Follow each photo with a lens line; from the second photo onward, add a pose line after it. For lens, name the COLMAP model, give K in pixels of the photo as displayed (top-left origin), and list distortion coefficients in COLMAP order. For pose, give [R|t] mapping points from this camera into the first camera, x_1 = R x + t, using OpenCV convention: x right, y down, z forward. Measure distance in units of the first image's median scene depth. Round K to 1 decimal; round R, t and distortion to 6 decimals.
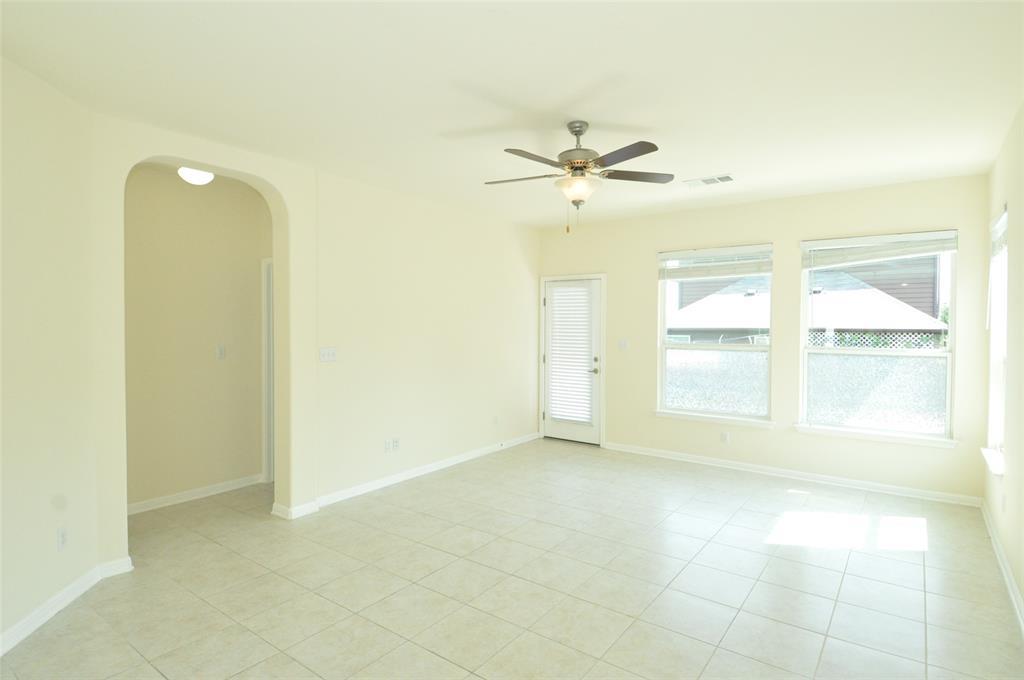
lens RADIAL K [[533.7, 0, 524.5], [0, 533.7, 334.3], [0, 0, 1]] dist [0.052722, -0.055320]
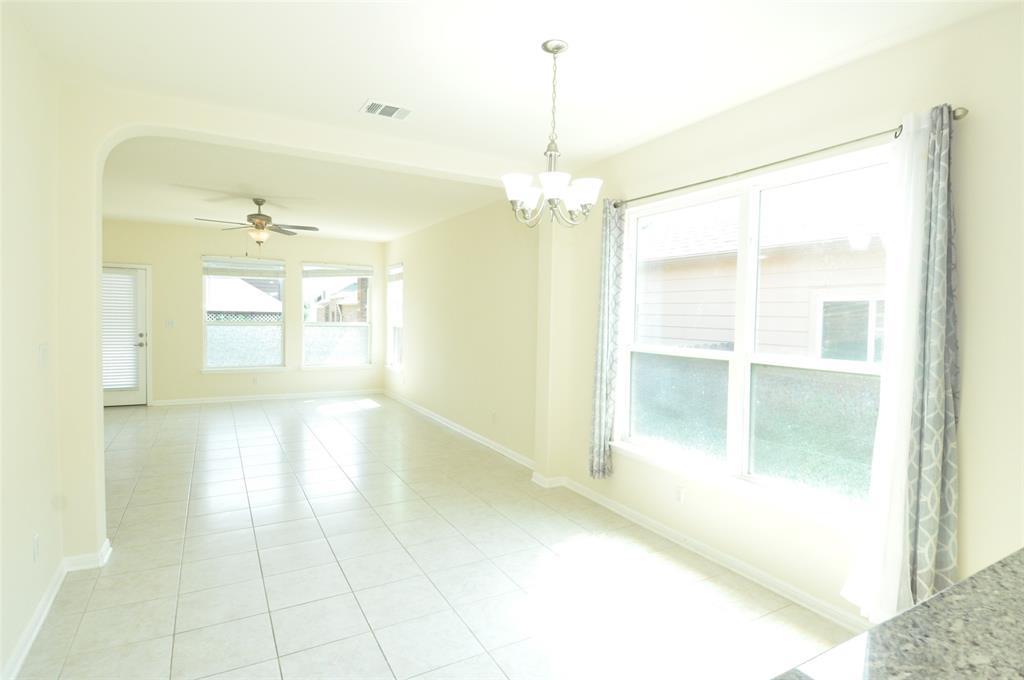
lens RADIAL K [[533.7, 0, 524.5], [0, 533.7, 334.3], [0, 0, 1]] dist [0.052722, -0.055320]
pose [[0.408047, -0.028368, 0.912520, -0.723152], [-0.002672, 0.999476, 0.032267, 0.003408], [-0.912957, -0.015605, 0.407757, -0.343543]]
